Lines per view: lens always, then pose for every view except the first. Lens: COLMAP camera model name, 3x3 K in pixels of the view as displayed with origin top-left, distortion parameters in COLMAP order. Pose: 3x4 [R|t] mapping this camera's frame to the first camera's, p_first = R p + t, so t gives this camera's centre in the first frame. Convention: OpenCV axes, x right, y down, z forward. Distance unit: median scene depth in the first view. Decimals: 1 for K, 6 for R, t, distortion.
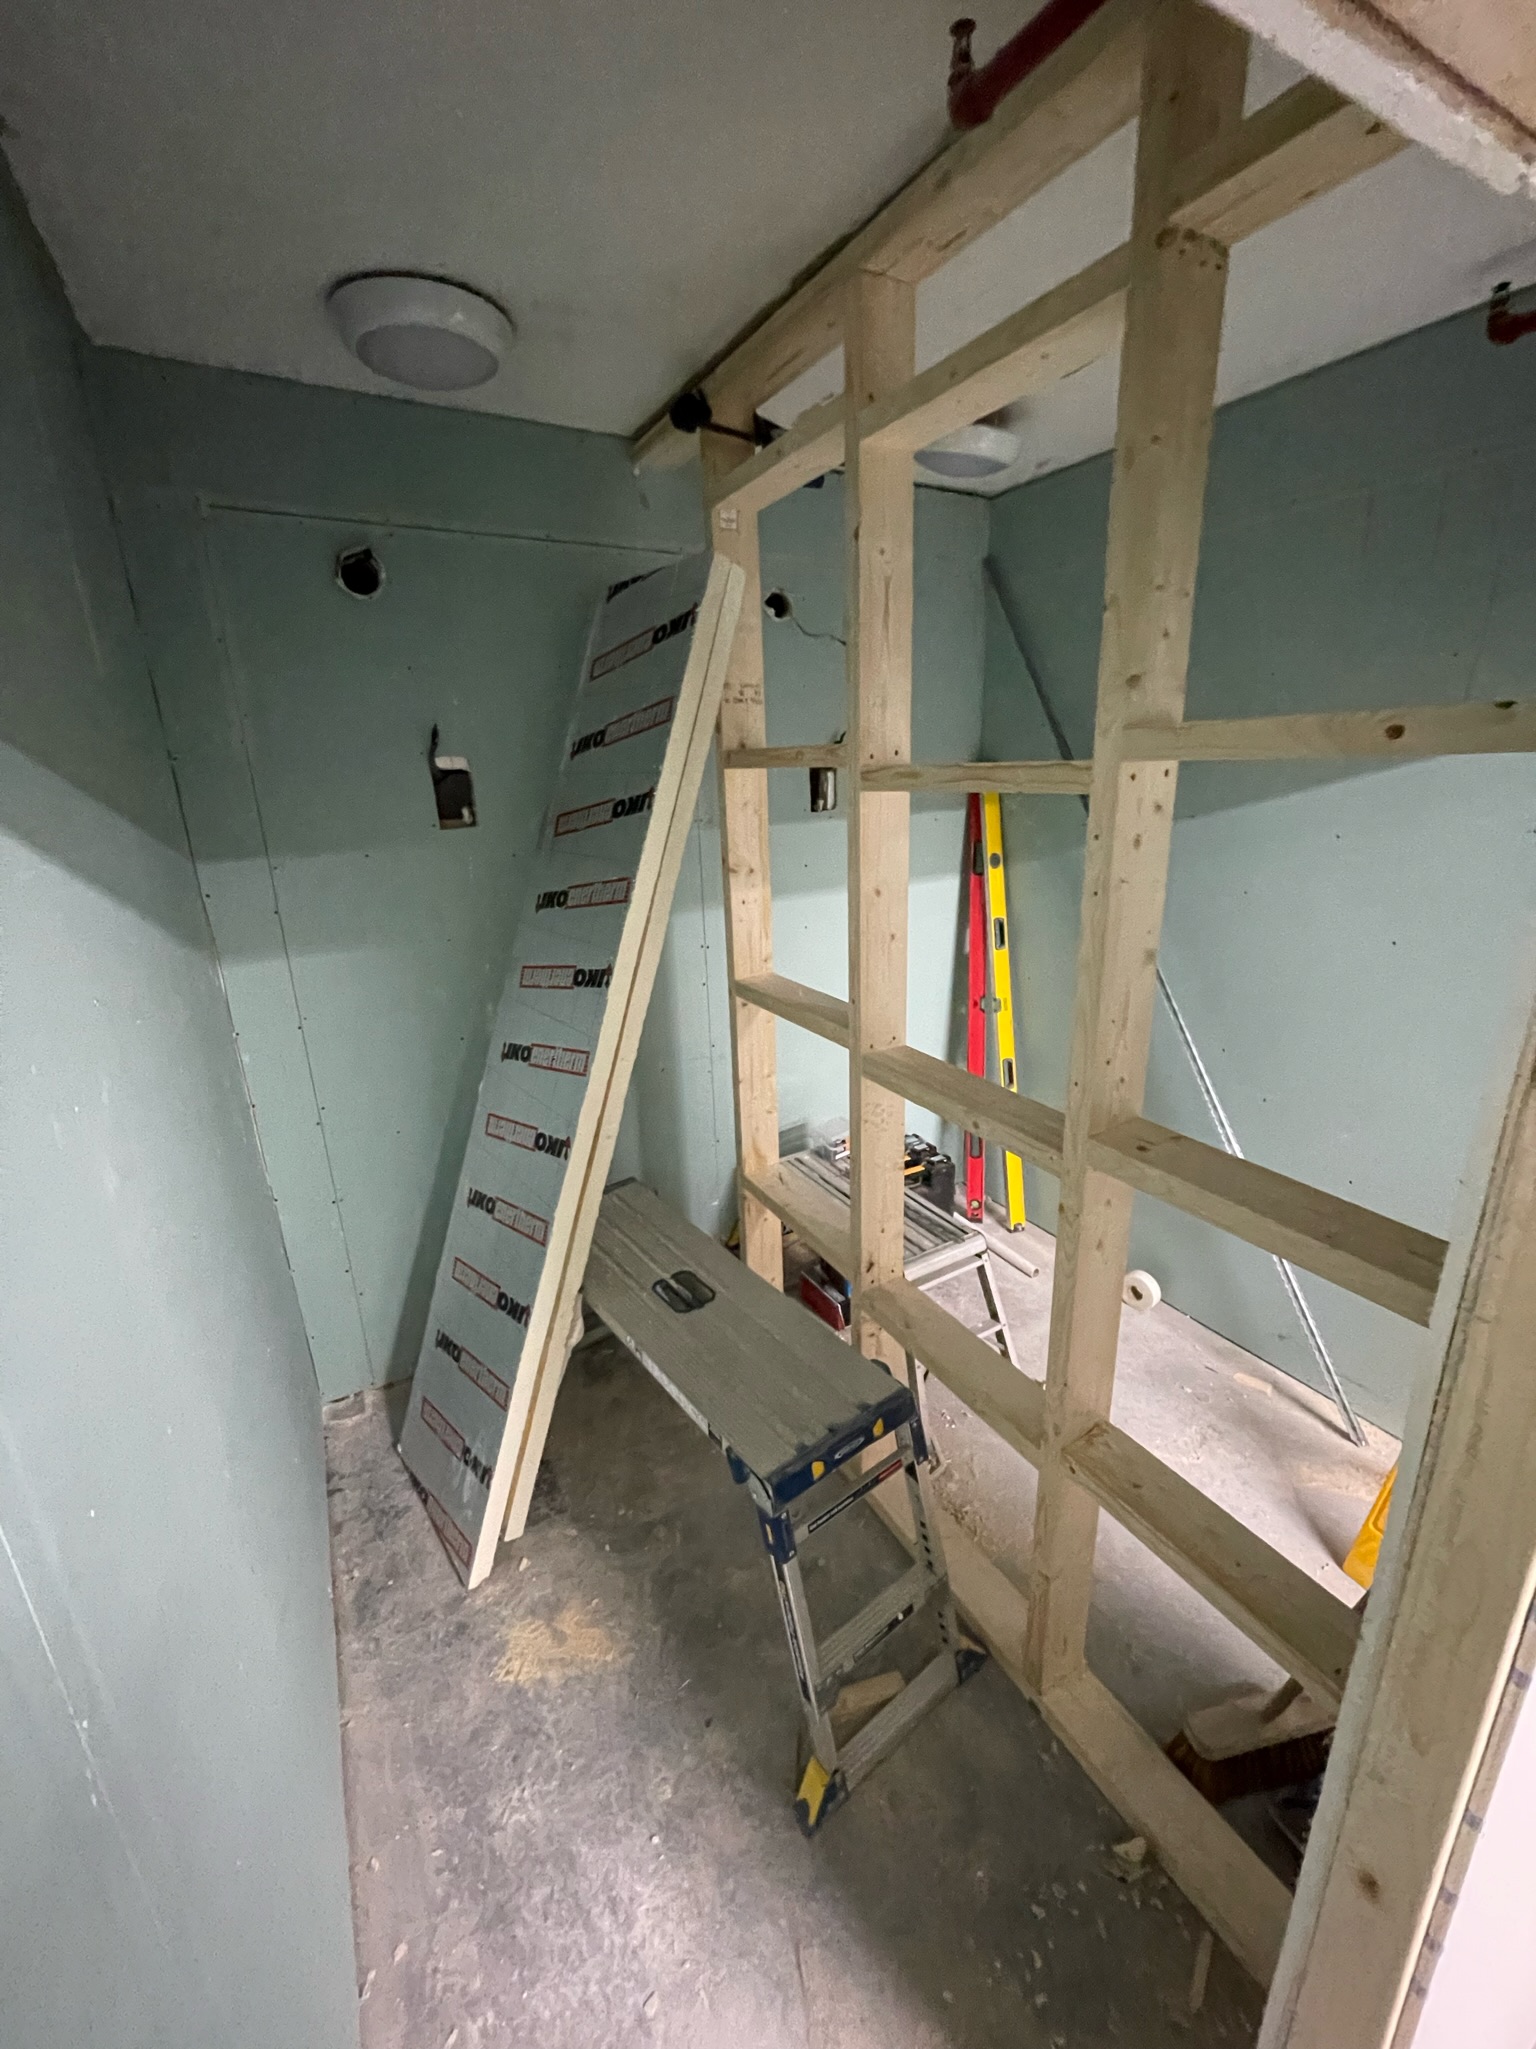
lens RADIAL K [[824.4, 0, 763.4], [0, 824.4, 1022.5], [0, 0, 1]] dist [0.002522, 0.000904]
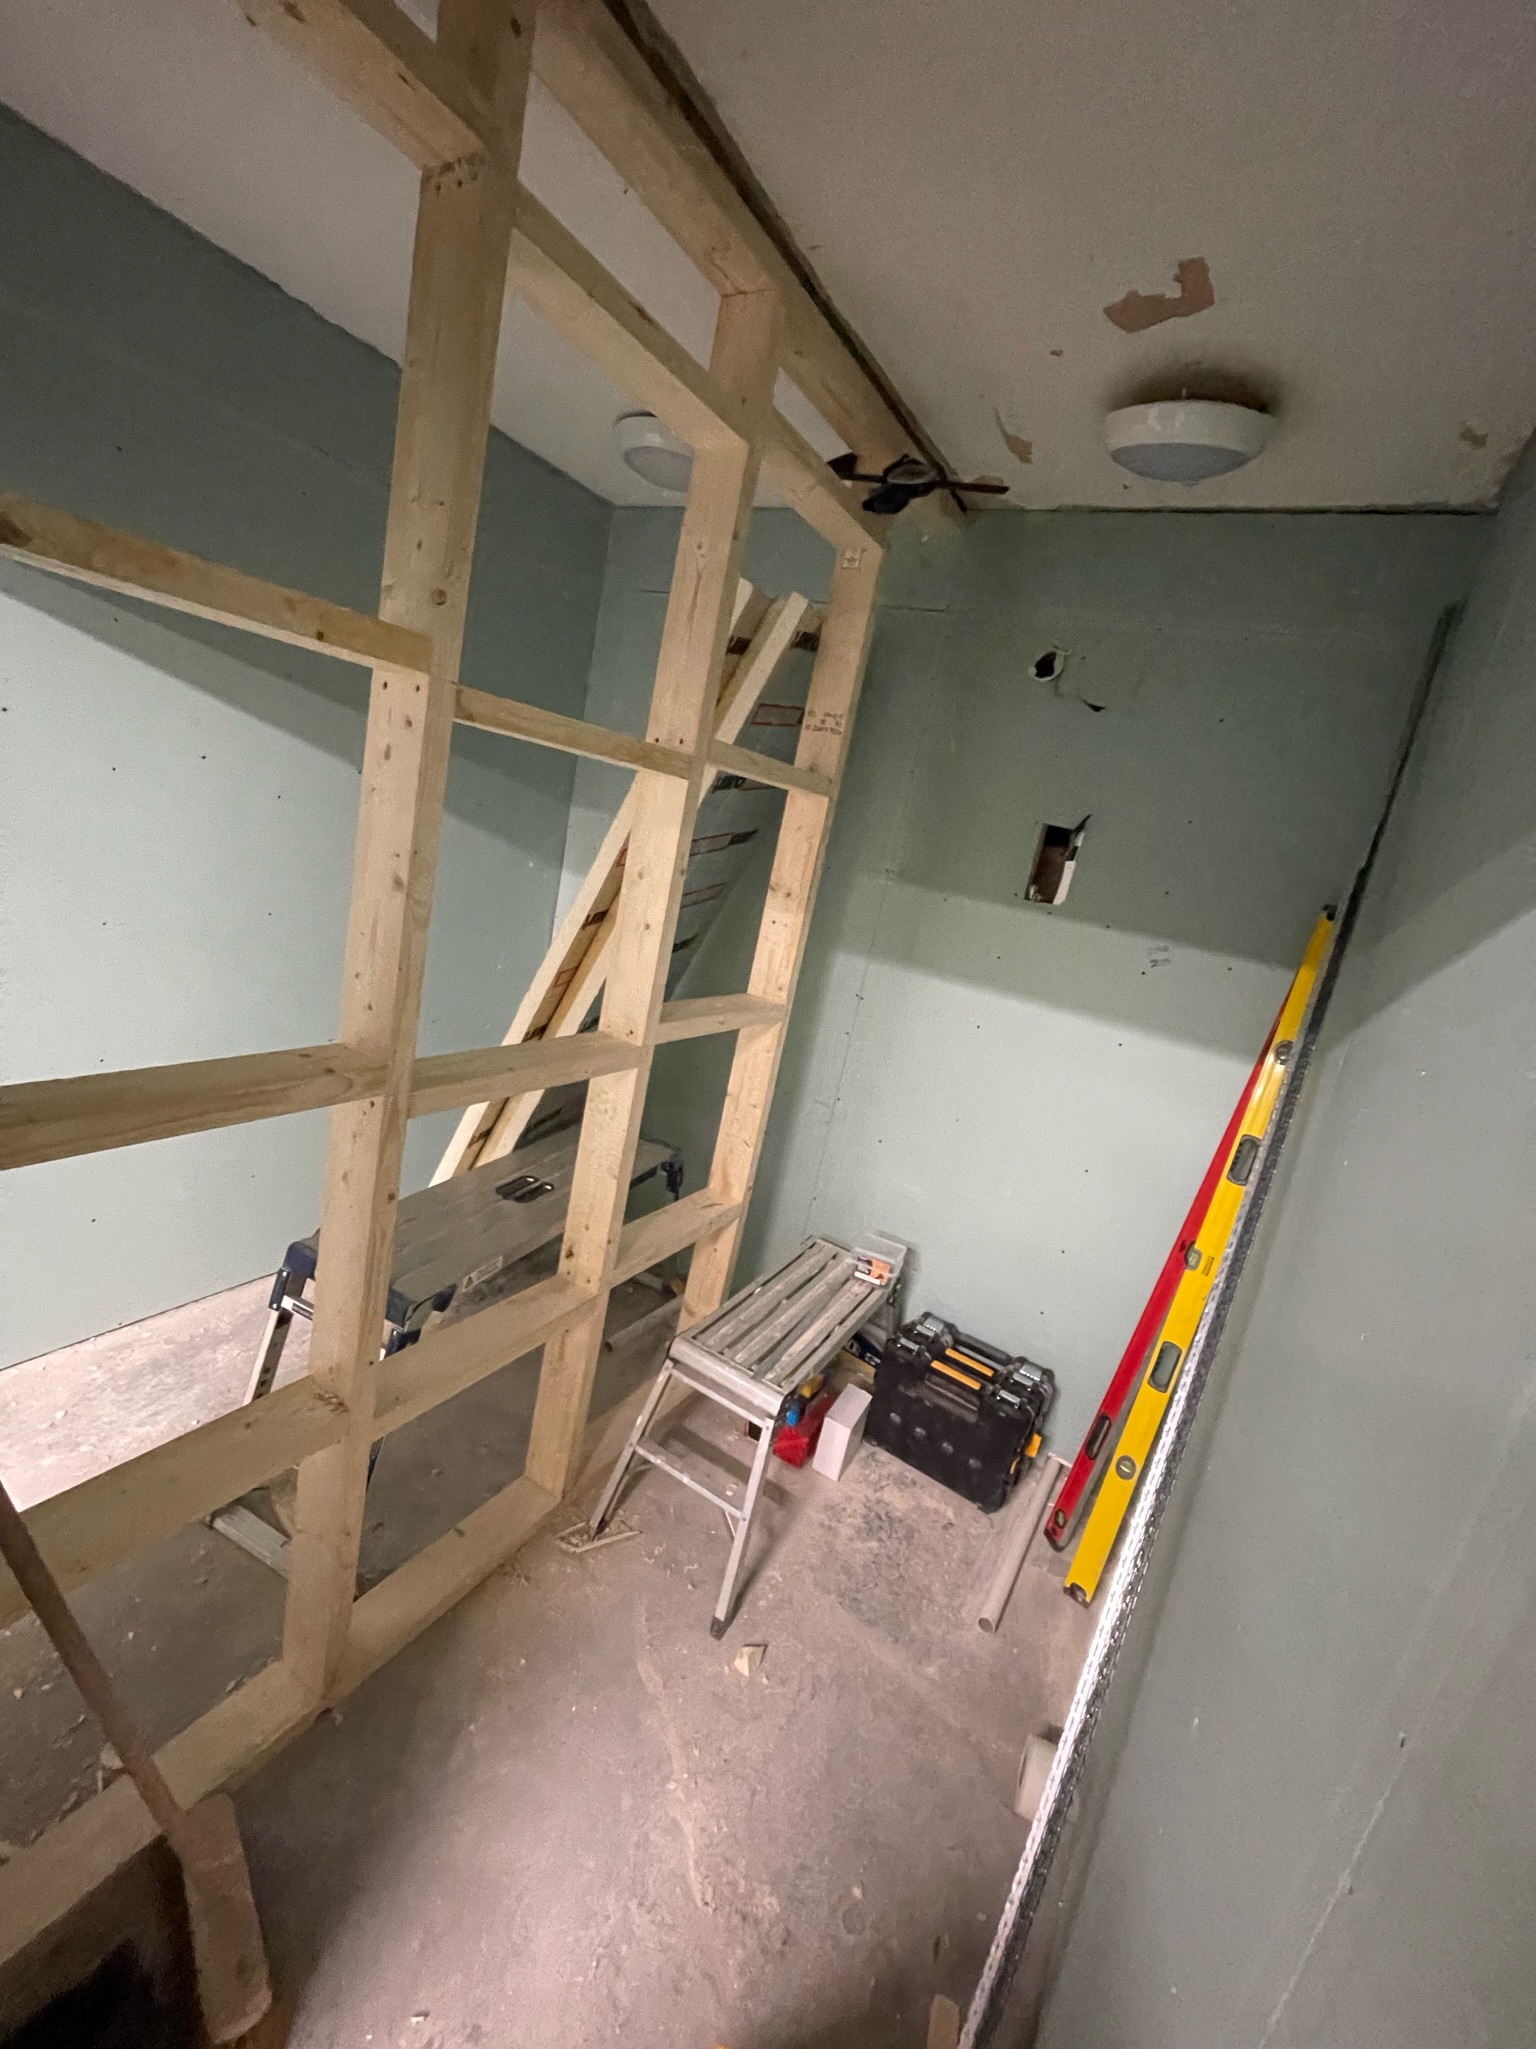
lens RADIAL K [[824.4, 0, 773.6], [0, 824.4, 1025.0], [0, 0, 1]] dist [0.002522, 0.000904]
pose [[0.481308, 0.334170, -0.810354, 0.941753], [-0.466369, 0.880395, 0.086054, -0.137845], [0.742188, 0.336505, 0.579587, 0.521741]]
